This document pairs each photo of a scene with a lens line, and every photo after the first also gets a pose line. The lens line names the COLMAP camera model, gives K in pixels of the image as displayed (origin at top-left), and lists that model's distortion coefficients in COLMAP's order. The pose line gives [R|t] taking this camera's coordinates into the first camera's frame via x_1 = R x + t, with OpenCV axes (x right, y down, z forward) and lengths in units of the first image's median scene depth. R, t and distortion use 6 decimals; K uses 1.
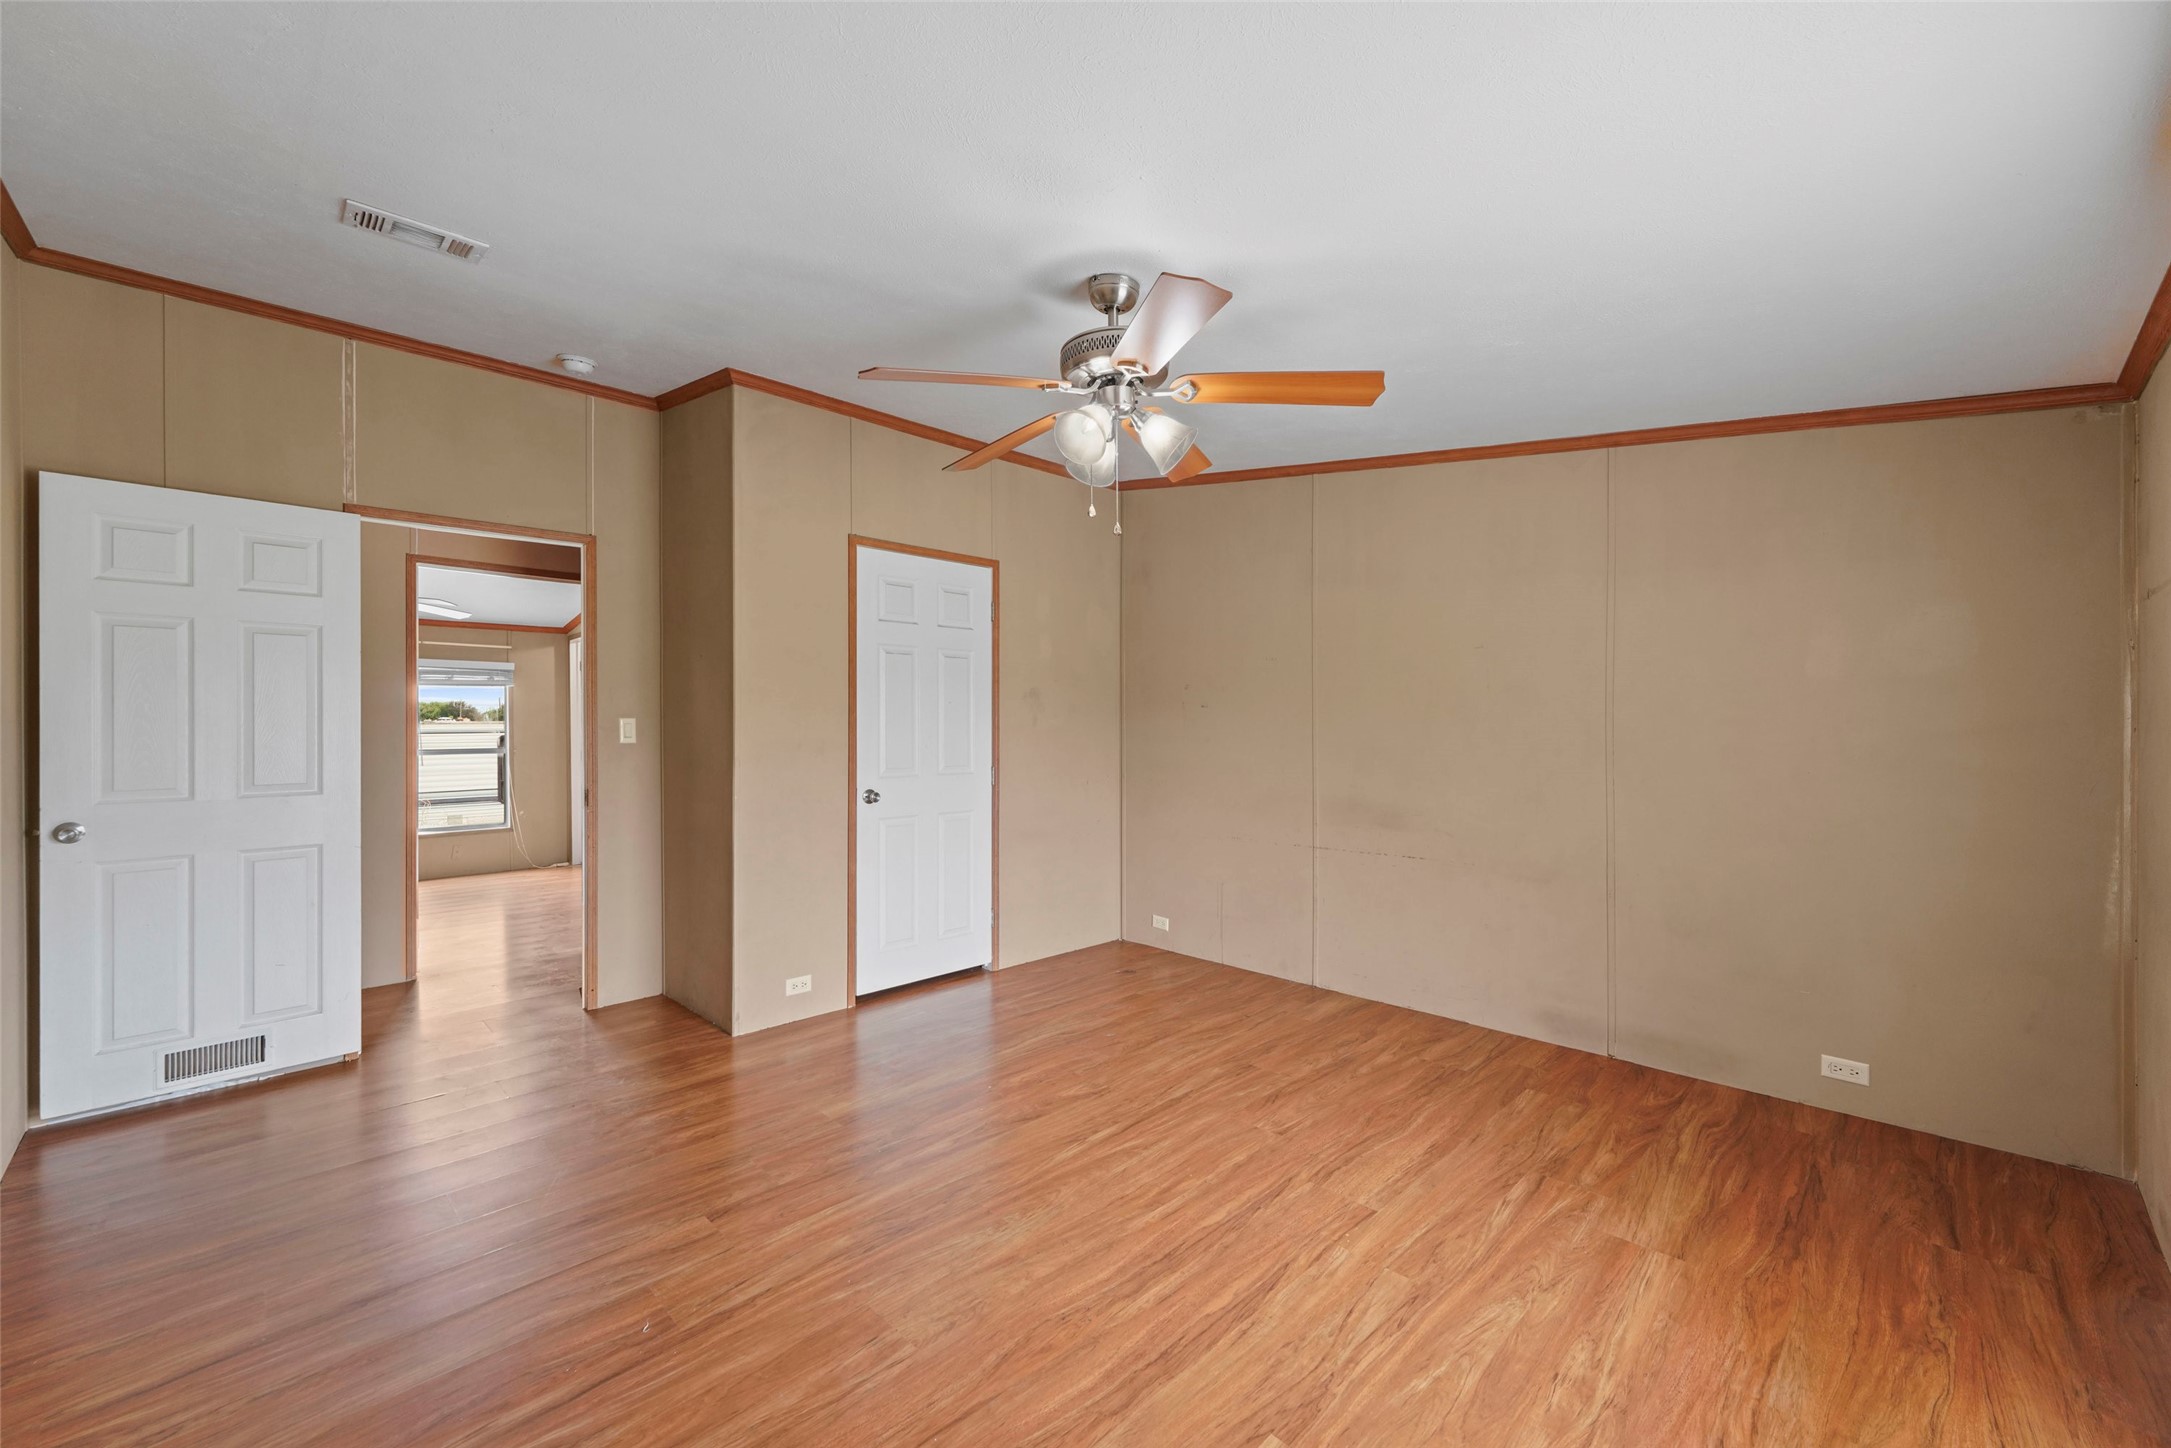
lens RADIAL K [[822.2, 0, 1085.5], [0, 822.2, 724.0], [0, 0, 1]] dist [0.000599, -0.000030]
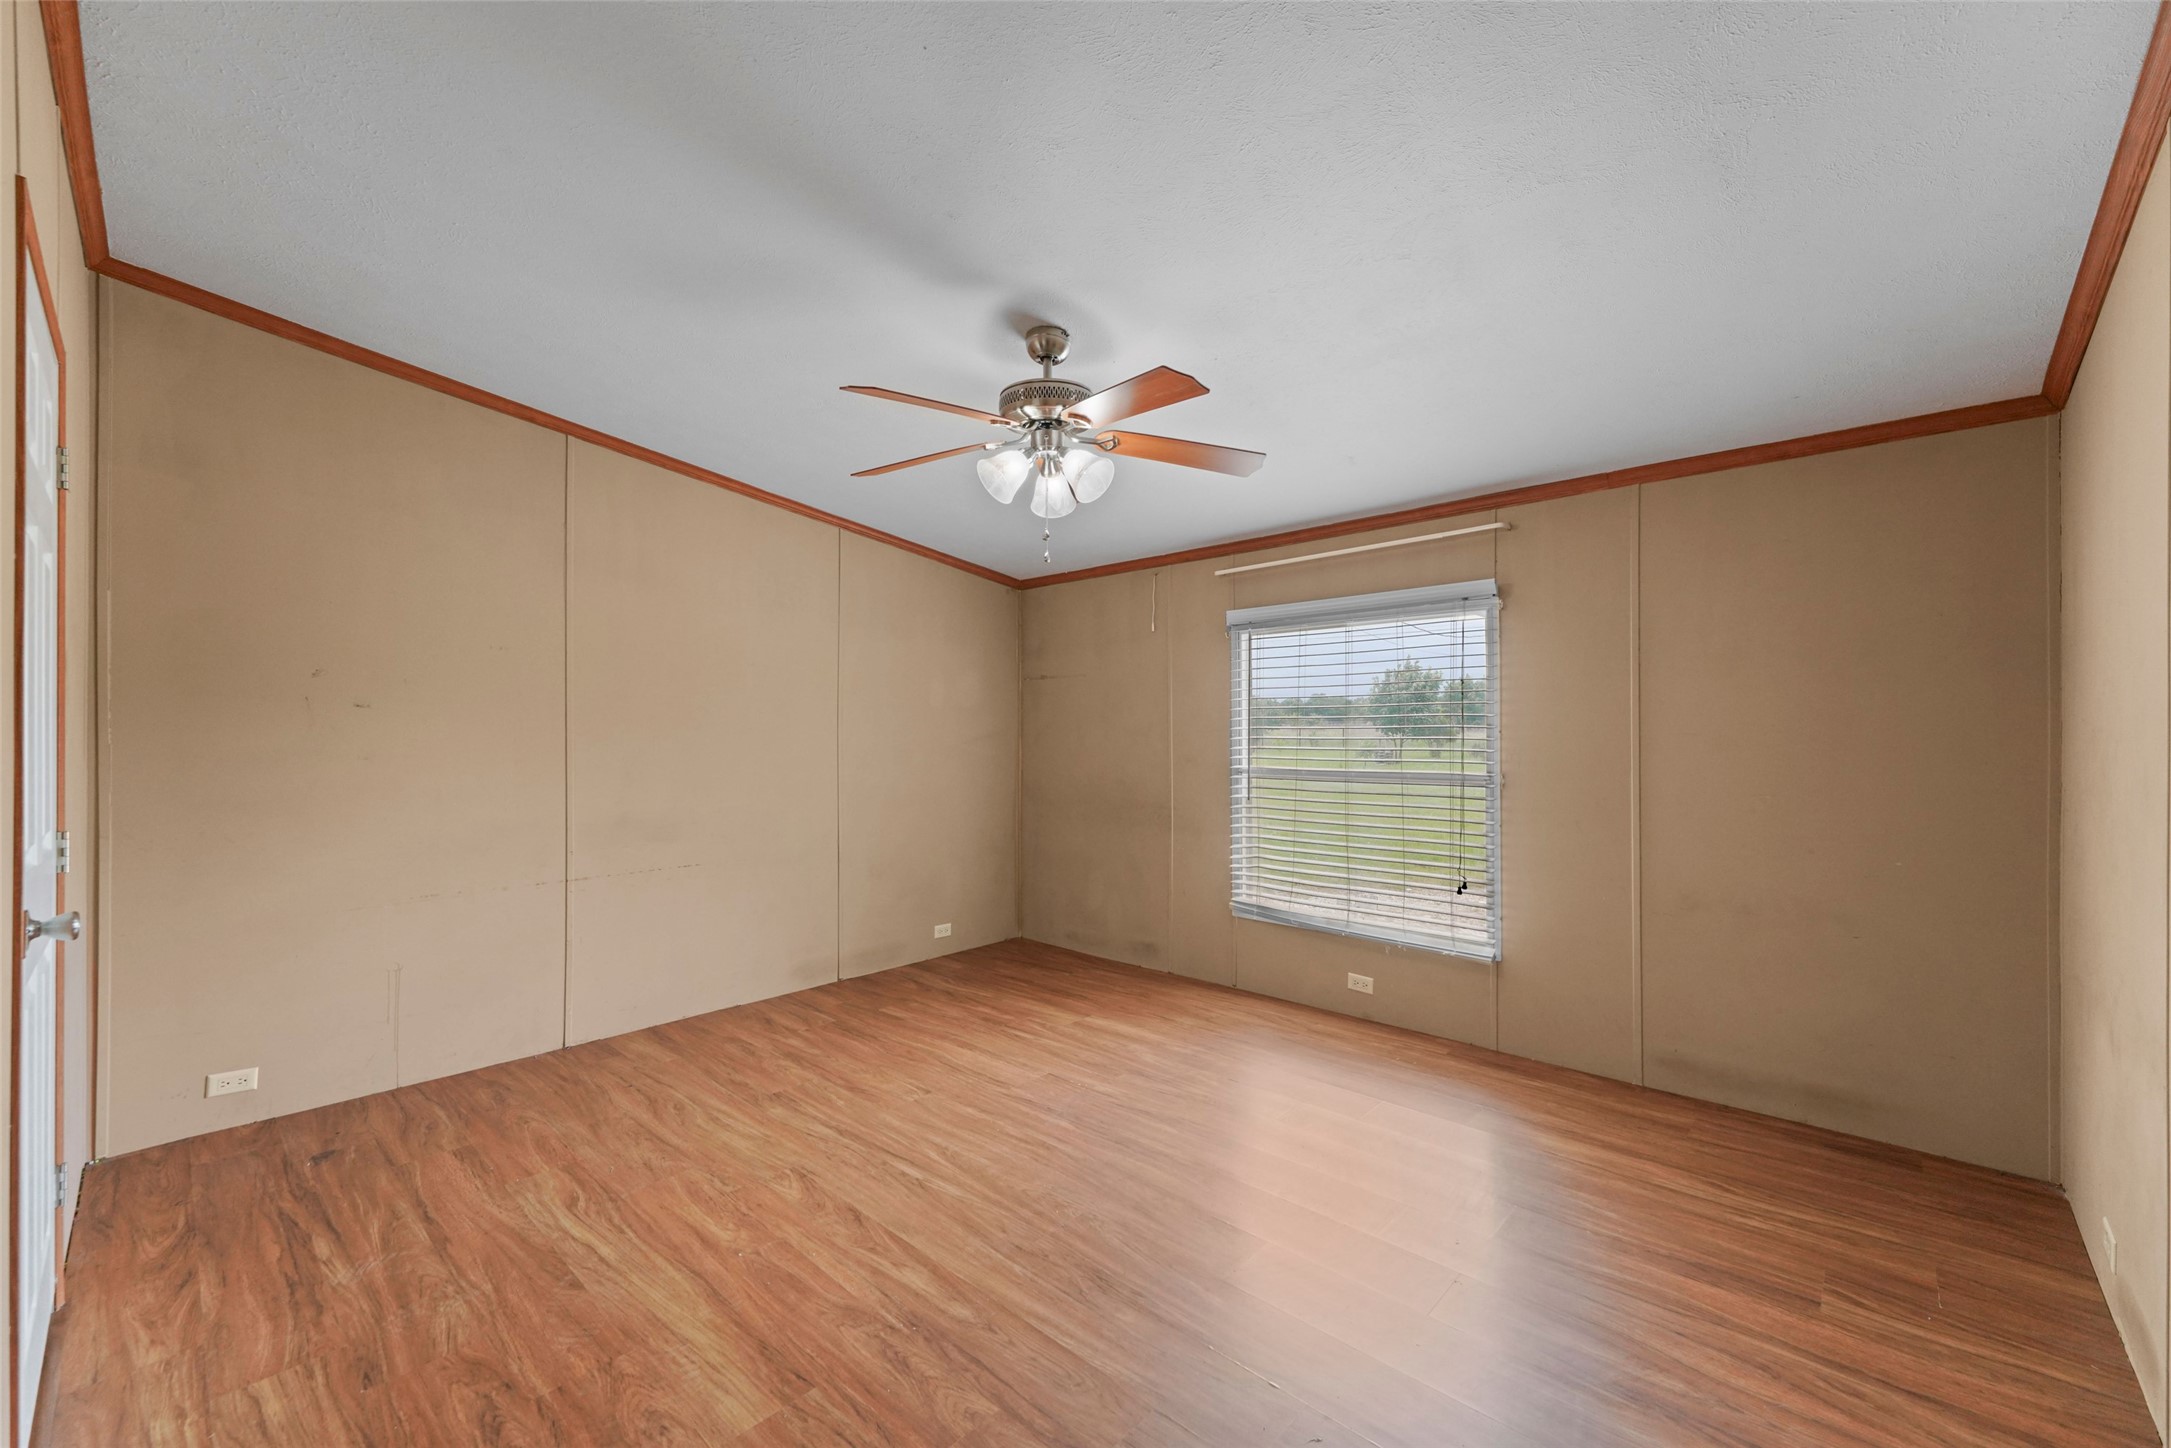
lens RADIAL K [[888.8, 0, 1085.5], [0, 888.8, 724.0], [0, 0, 1]] dist [0.000668, -0.000064]
pose [[-0.023510, 0.005833, 0.999707, -0.829885], [0.010141, 0.999933, -0.005596, 0.026715], [-0.999672, 0.010006, -0.023568, 0.737568]]
